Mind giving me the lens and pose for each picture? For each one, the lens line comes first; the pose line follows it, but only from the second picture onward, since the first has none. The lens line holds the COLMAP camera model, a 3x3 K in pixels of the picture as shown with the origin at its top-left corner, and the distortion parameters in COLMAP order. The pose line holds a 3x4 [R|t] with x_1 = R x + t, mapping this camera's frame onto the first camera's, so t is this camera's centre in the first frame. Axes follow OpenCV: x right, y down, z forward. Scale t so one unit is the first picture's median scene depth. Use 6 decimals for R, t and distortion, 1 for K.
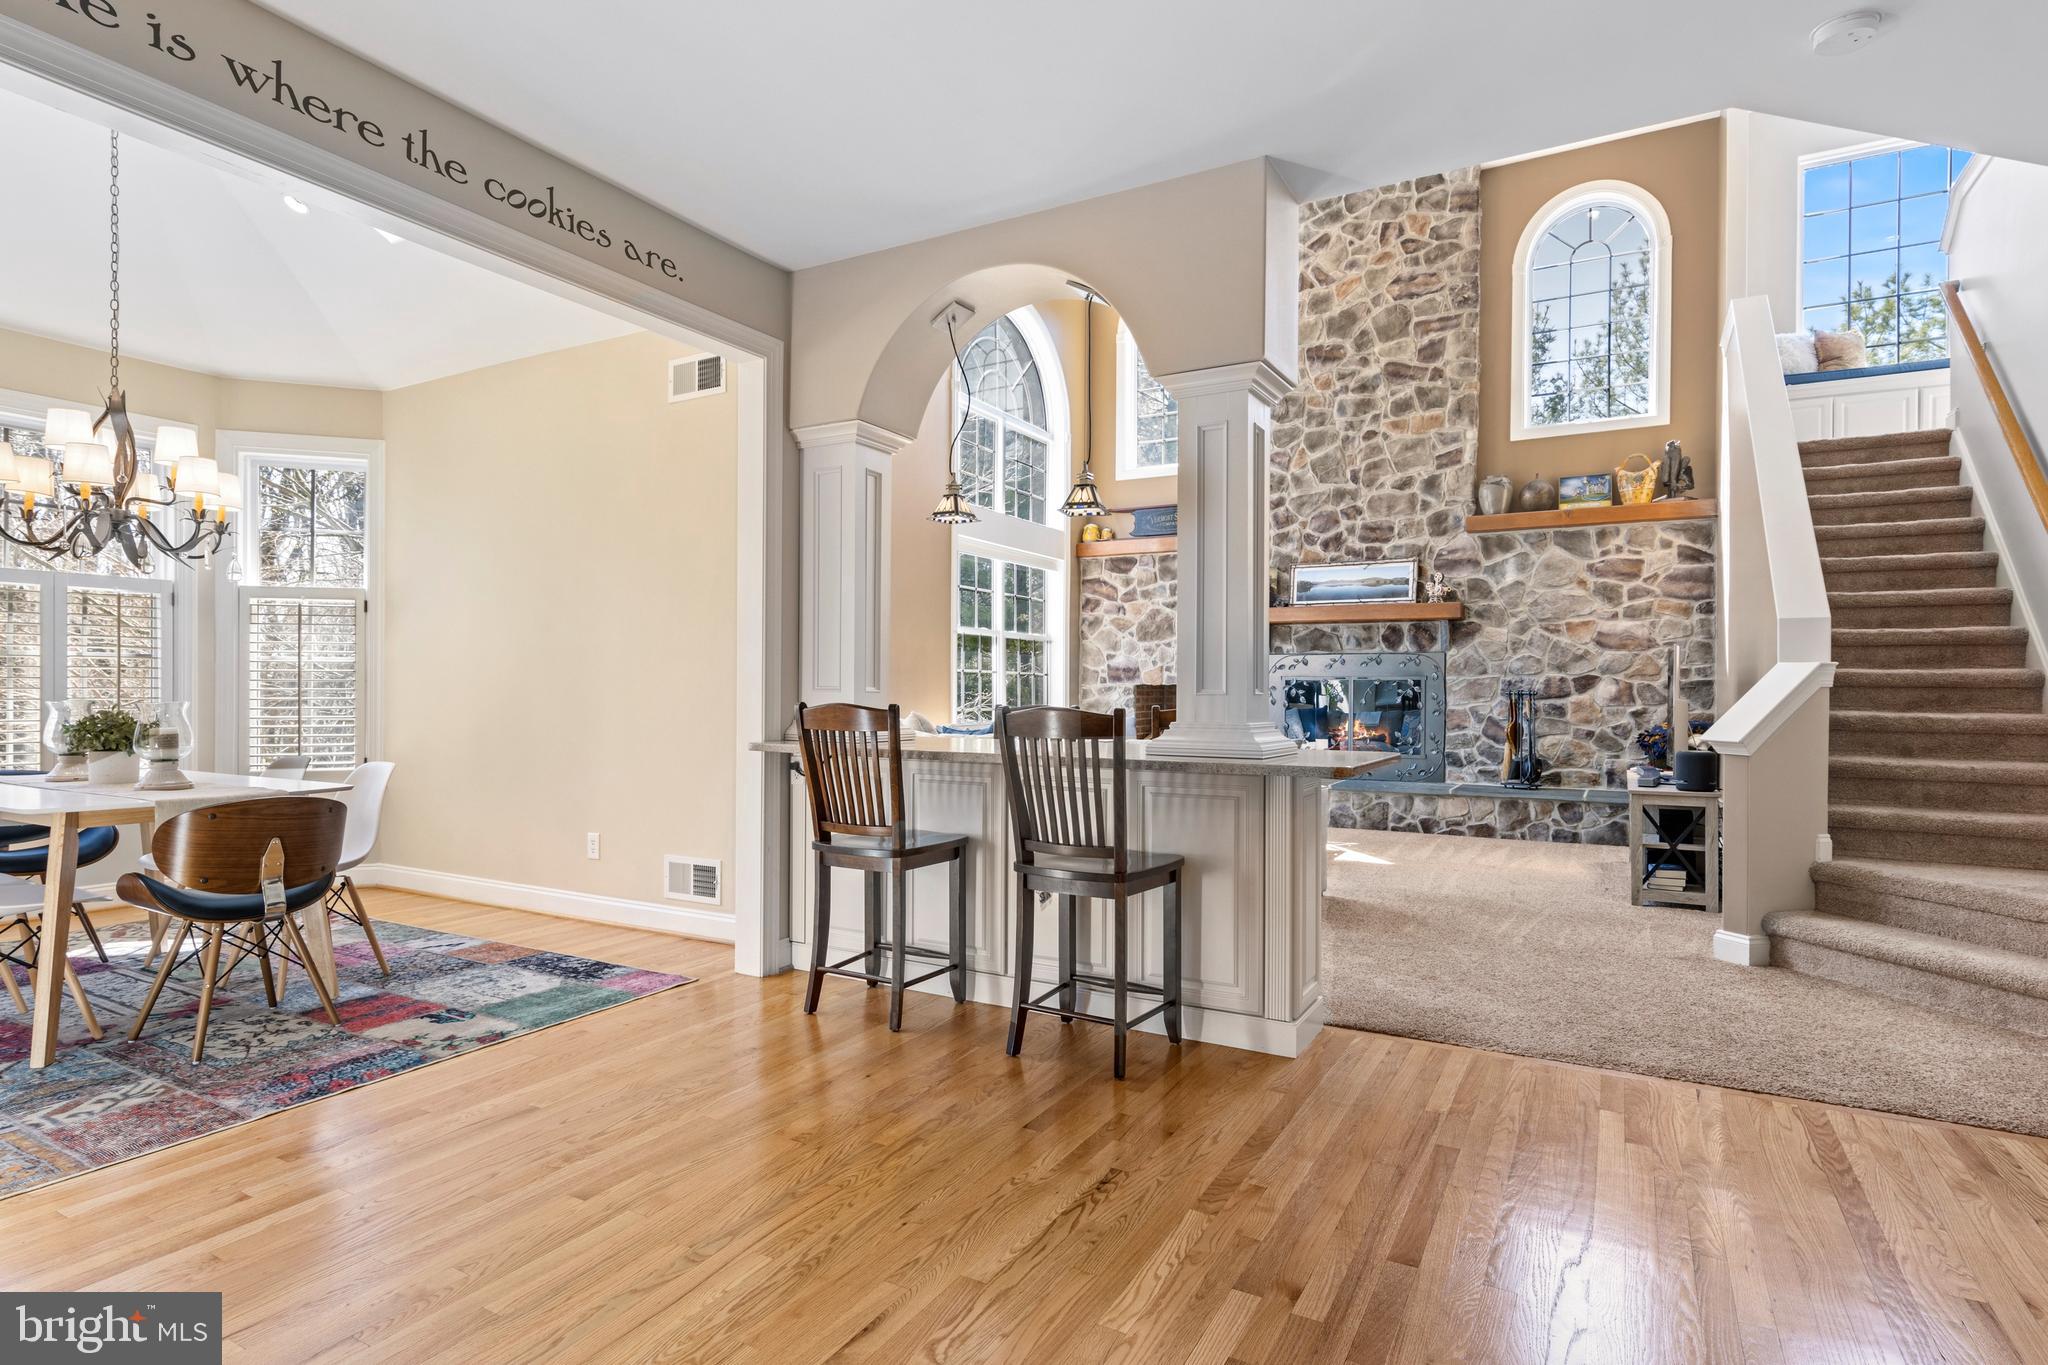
lens RADIAL K [[1044.4, 0, 1024.8], [0, 1044.4, 696.7], [0, 0, 1]] dist [0.010975, -0.000591]
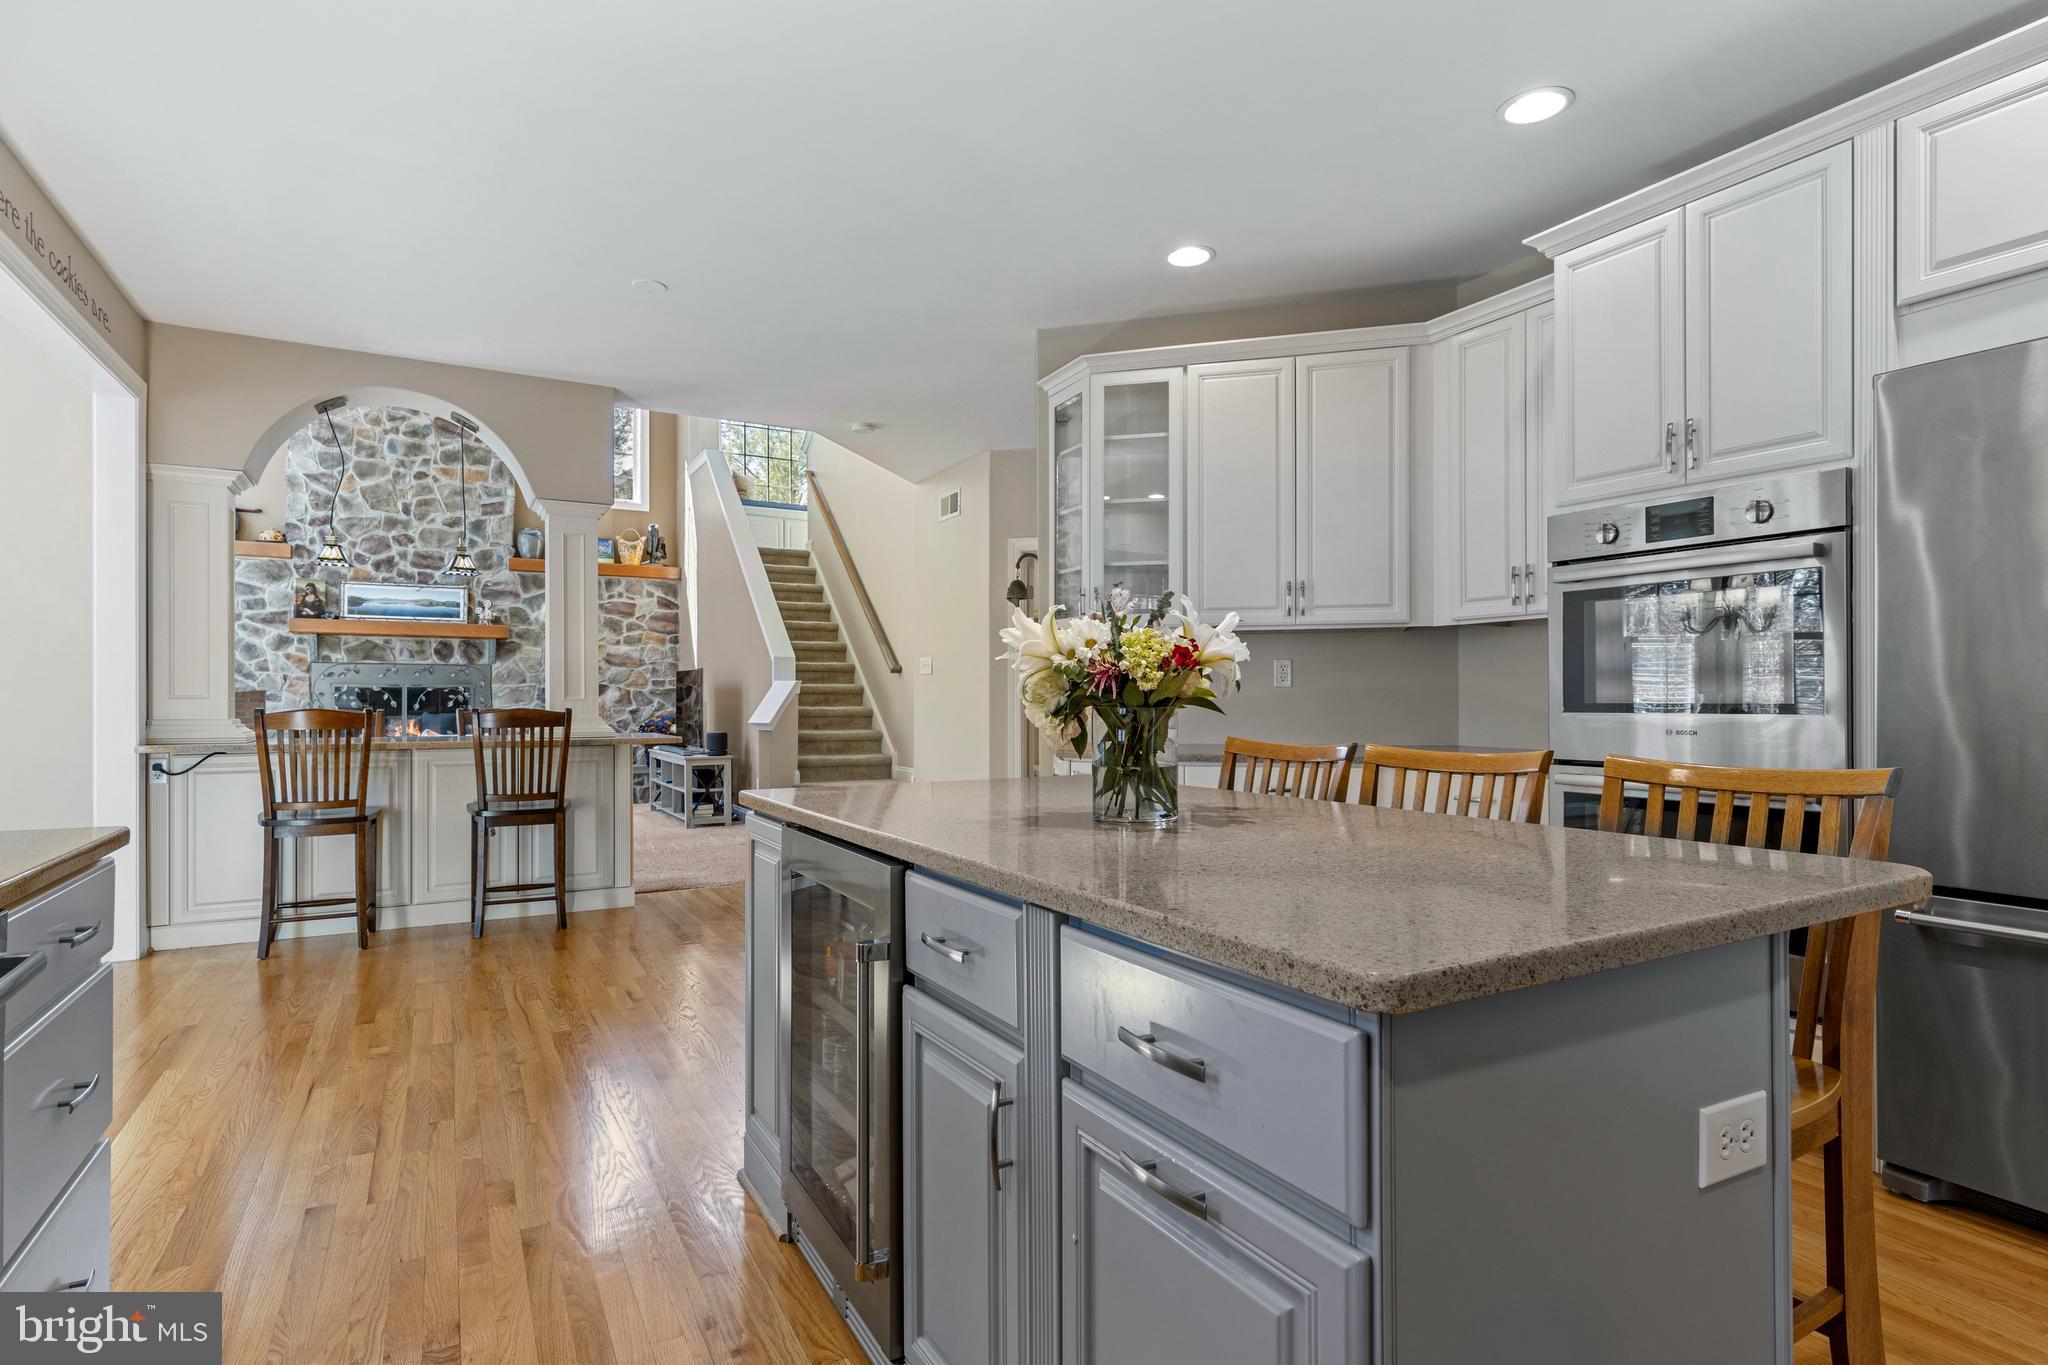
lens RADIAL K [[1044.4, 0, 1024.8], [0, 1044.4, 696.7], [0, 0, 1]] dist [0.010975, -0.000591]
pose [[0.513773, -0.005450, 0.857909, -0.331869], [0.008585, 0.999962, 0.001212, -0.001199], [-0.857883, 0.006742, 0.513800, -0.171298]]
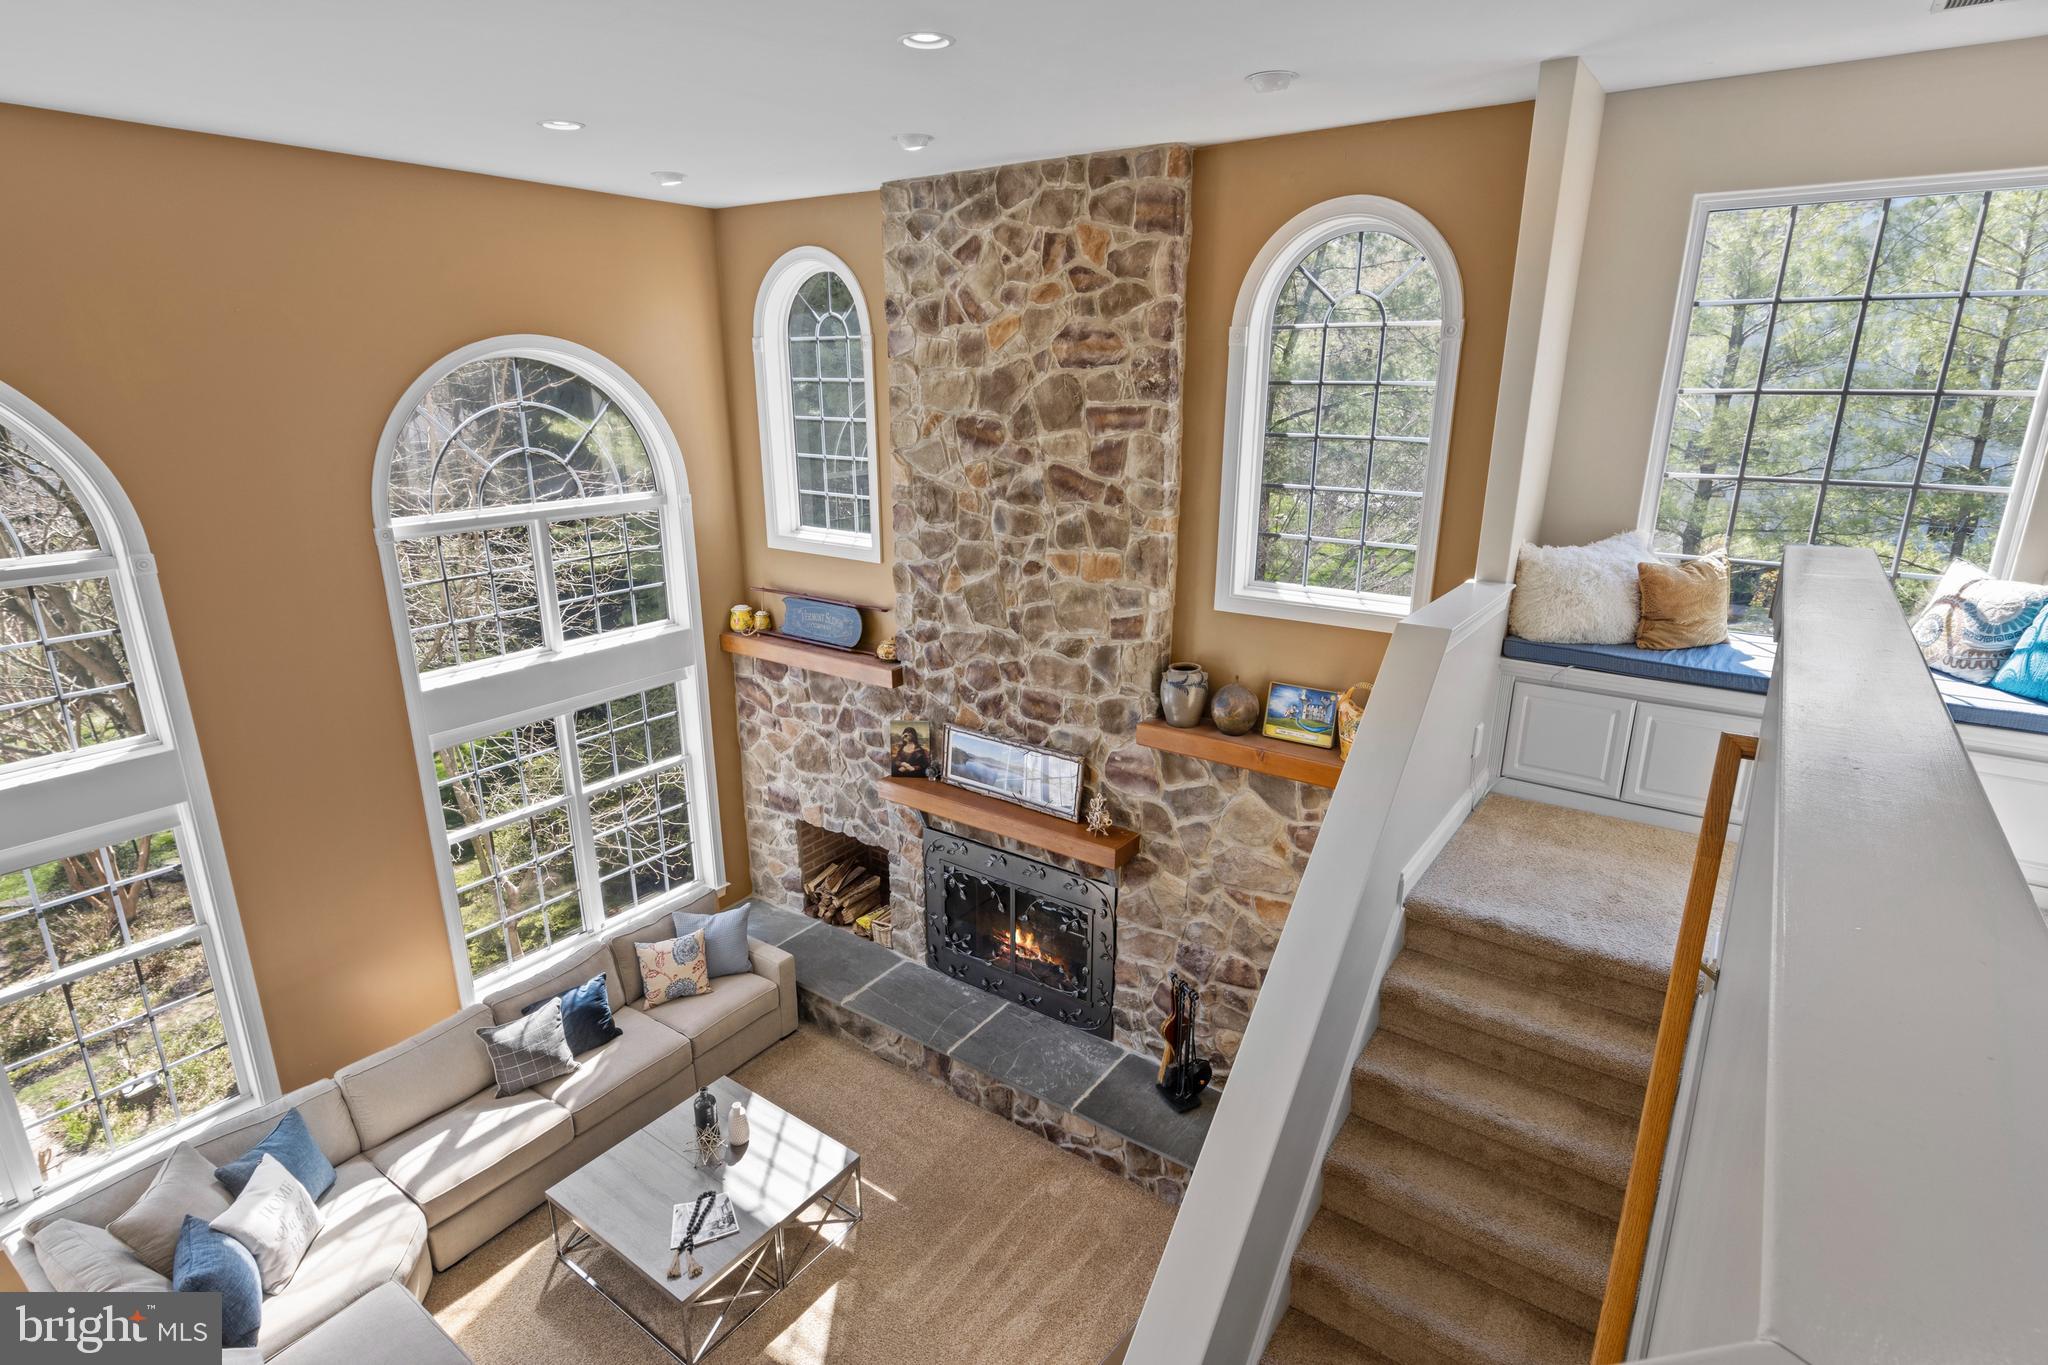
lens RADIAL K [[1044.4, 0, 1024.8], [0, 1044.4, 696.7], [0, 0, 1]] dist [0.010975, -0.000591]
pose [[0.994041, 0.030575, -0.104636, 0.409071], [0.000669, 0.958132, 0.286326, -0.373556], [0.109009, -0.284689, 0.952402, 0.342033]]
